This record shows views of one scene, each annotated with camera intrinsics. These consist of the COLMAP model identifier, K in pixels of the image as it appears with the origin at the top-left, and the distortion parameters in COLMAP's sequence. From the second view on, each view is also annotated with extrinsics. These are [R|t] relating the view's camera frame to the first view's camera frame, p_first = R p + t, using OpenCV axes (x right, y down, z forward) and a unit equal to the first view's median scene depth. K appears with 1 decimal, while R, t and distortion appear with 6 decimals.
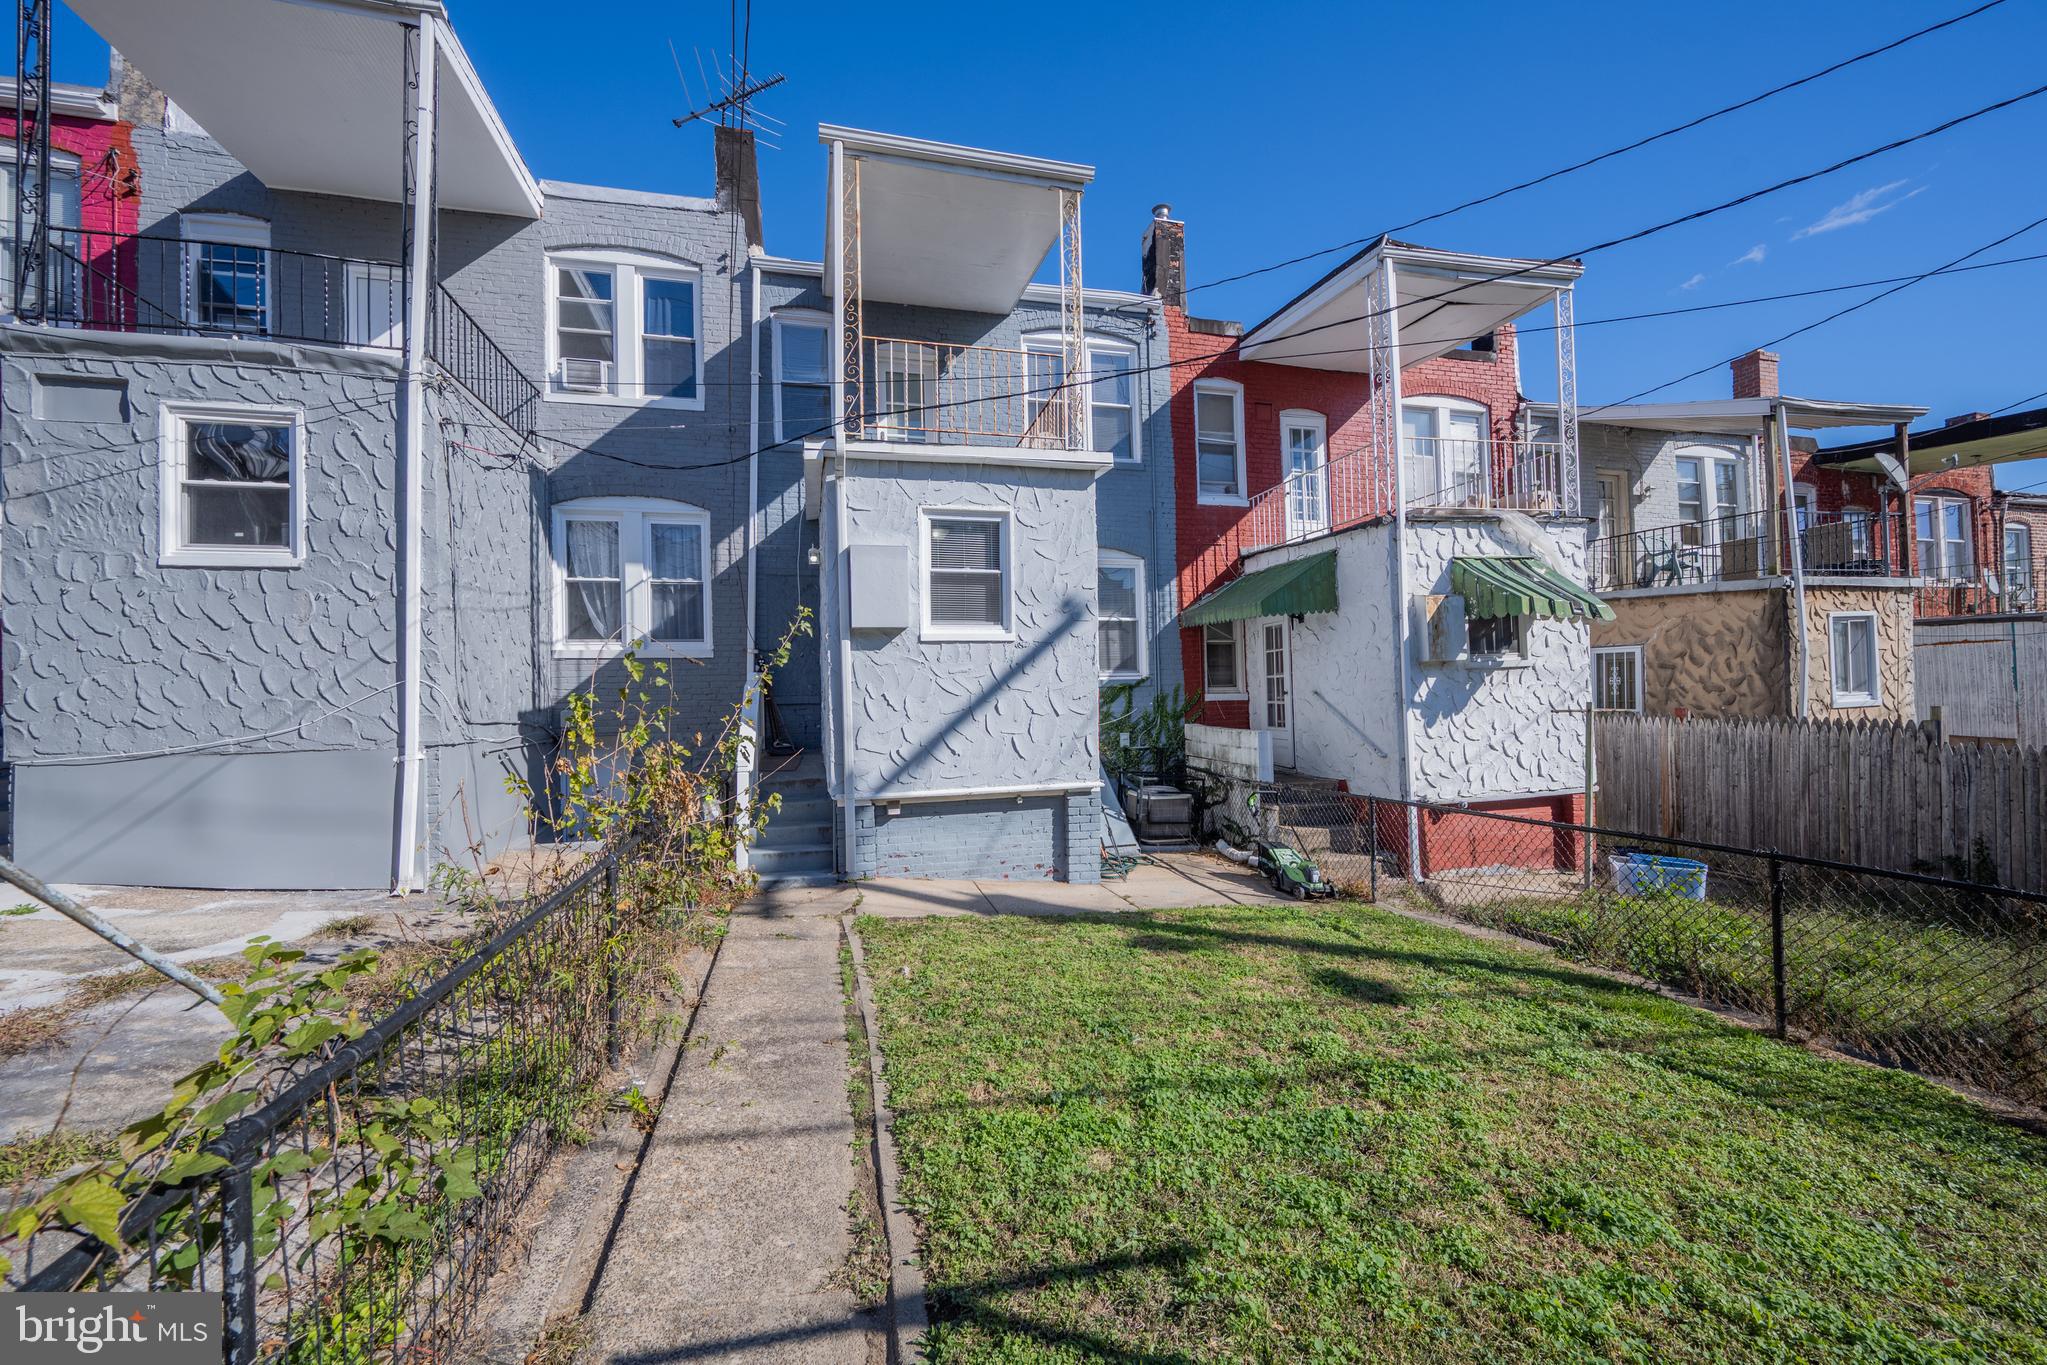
lens RADIAL K [[833.3, 0, 1031.6], [0, 833.3, 672.3], [0, 0, 1]] dist [-0.000336, 0.000944]
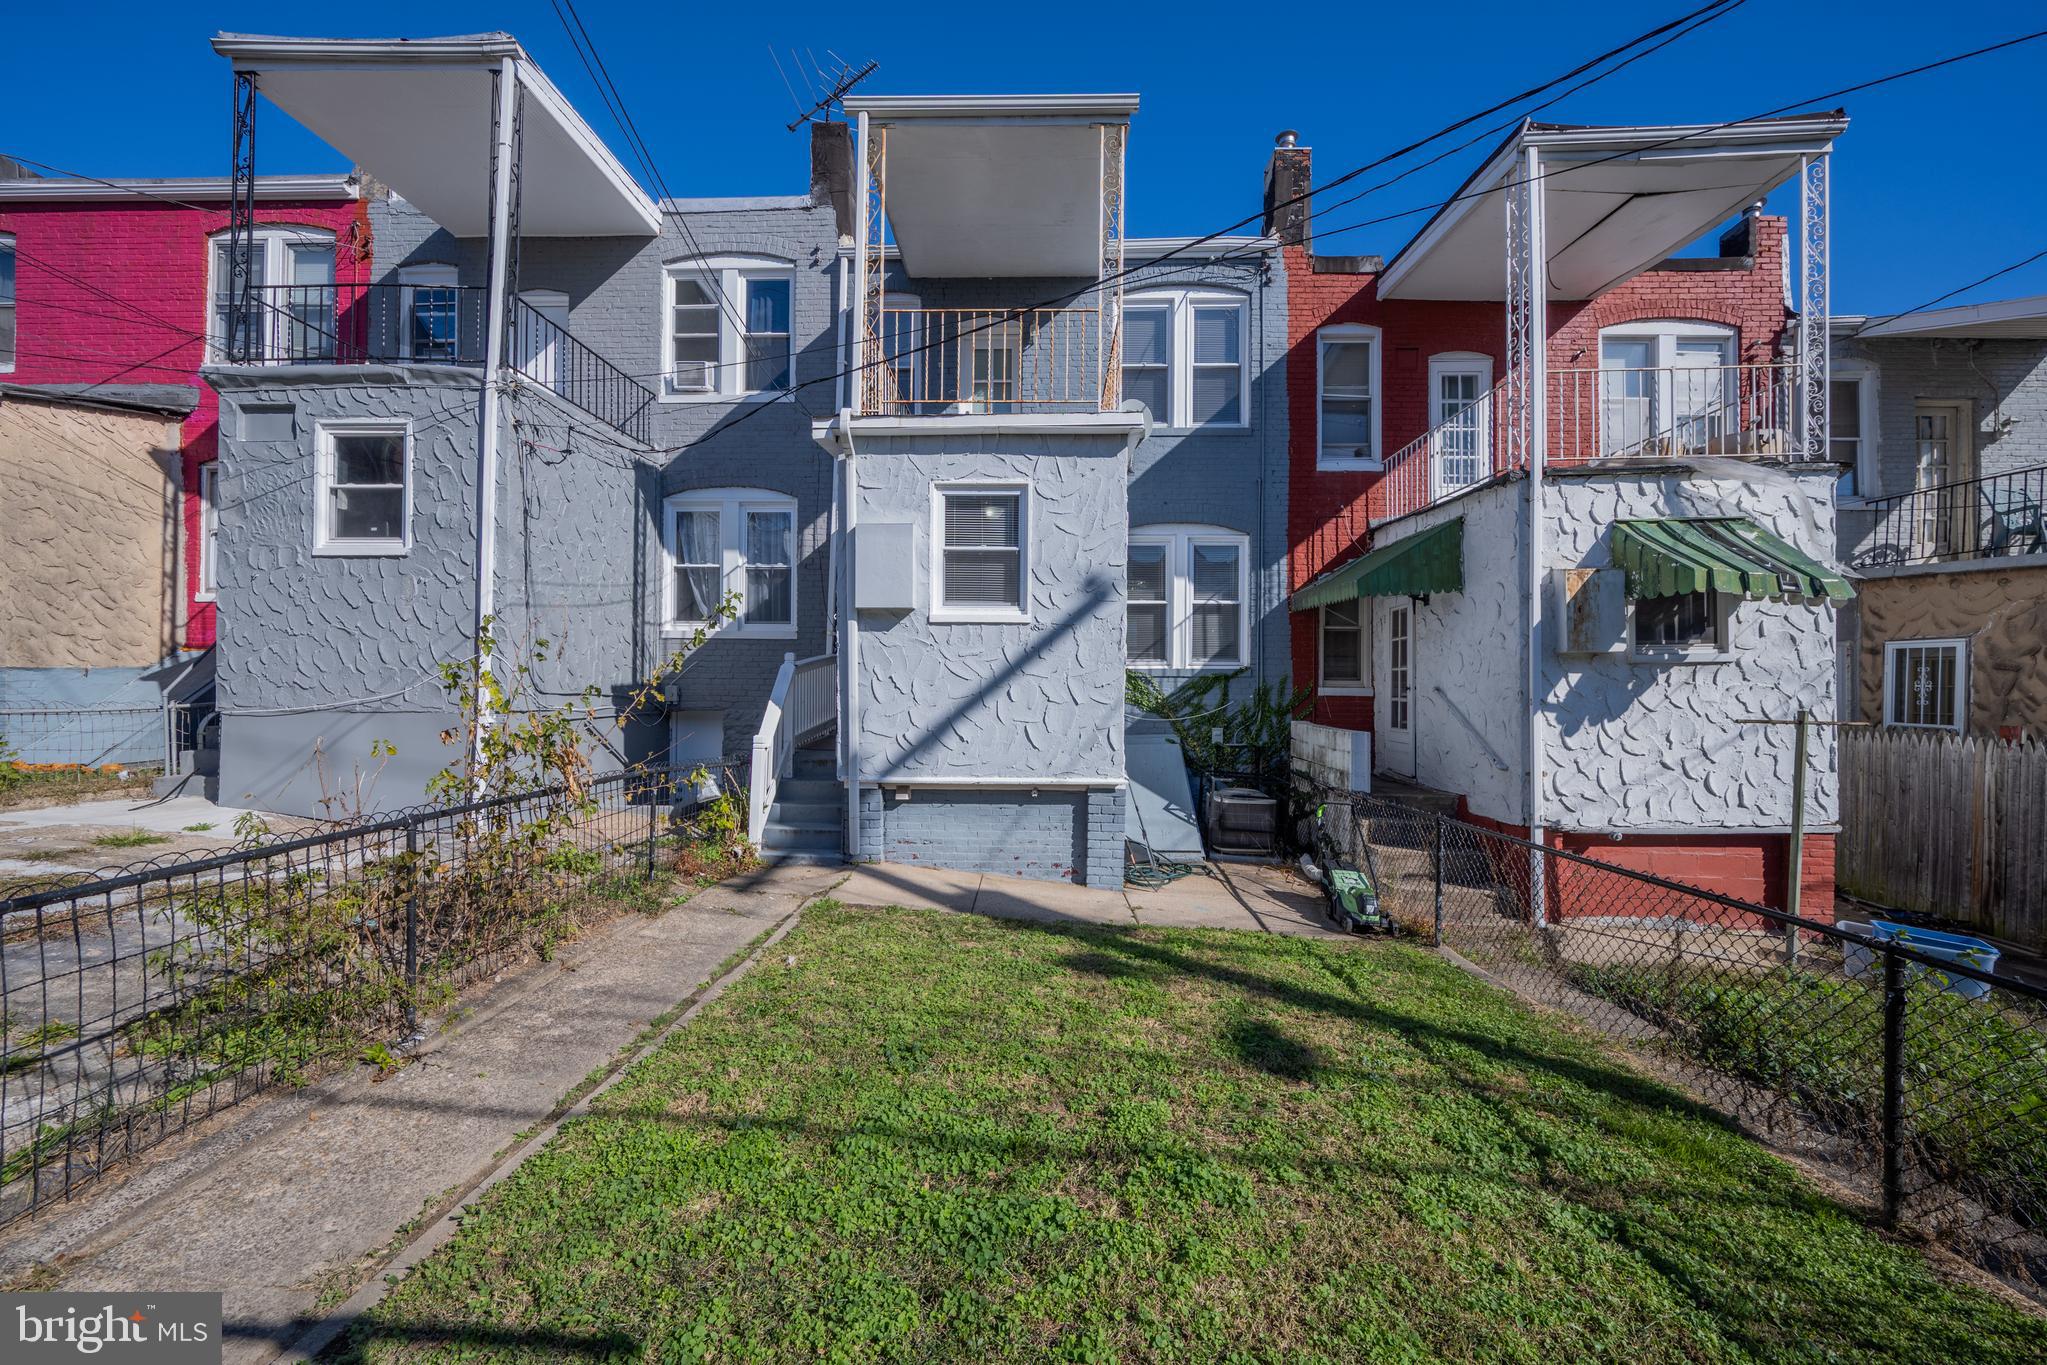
lens RADIAL K [[833.3, 0, 1011.6], [0, 833.3, 677.6], [0, 0, 1]] dist [-0.000336, 0.000944]
pose [[0.957198, 0.024375, -0.288405, 0.198759], [-0.018825, 0.999581, 0.022001, 0.002763], [0.288820, -0.015630, 0.957256, 0.085731]]
